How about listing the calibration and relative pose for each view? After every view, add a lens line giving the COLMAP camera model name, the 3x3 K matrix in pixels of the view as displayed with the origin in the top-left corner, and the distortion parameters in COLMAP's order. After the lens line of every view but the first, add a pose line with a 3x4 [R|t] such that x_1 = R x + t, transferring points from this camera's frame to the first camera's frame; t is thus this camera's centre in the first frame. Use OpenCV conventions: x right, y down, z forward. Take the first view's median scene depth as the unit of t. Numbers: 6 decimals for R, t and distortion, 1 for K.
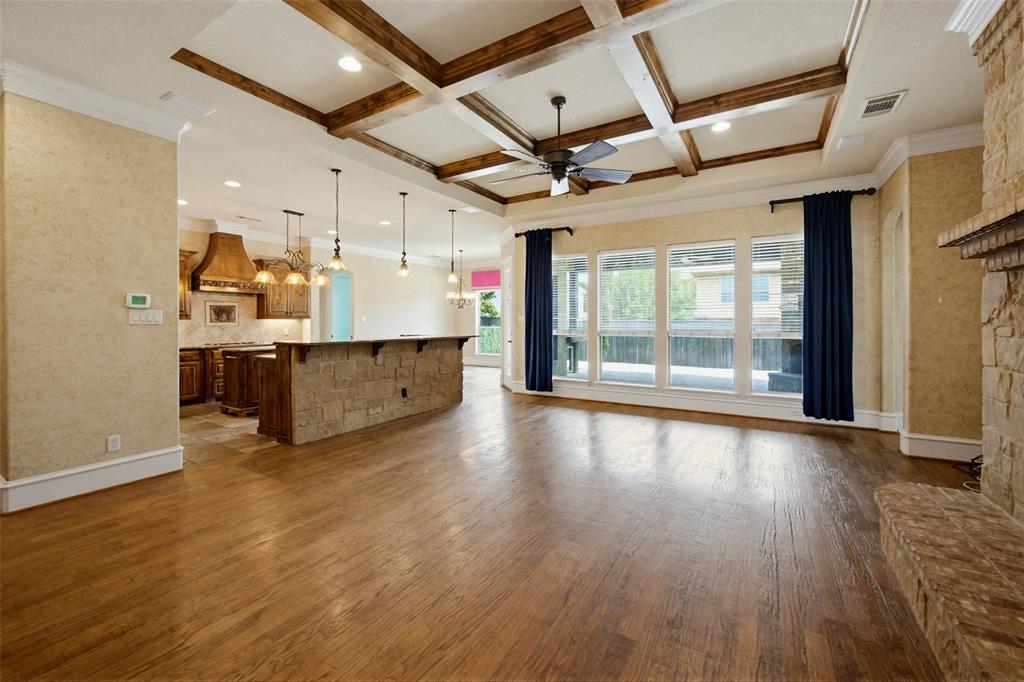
lens RADIAL K [[421.8, 0, 511.8], [0, 421.8, 321.3], [0, 0, 1]] dist [-0.000147, 0.000004]
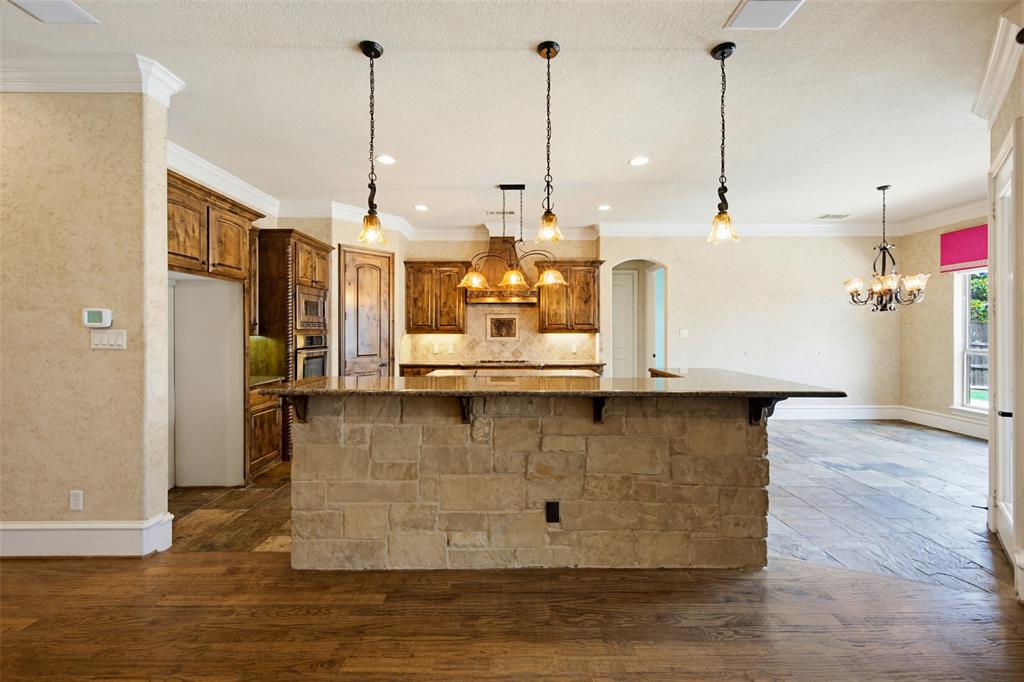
lens RADIAL K [[400.6, 0, 512.4], [0, 400.6, 330.9], [0, 0, 1]] dist [0.004119, 0.000078]
pose [[0.531465, 0.003123, -0.847074, 0.075288], [-0.001848, 0.999995, 0.002527, -0.018293], [0.847078, 0.000222, 0.531469, 0.795222]]
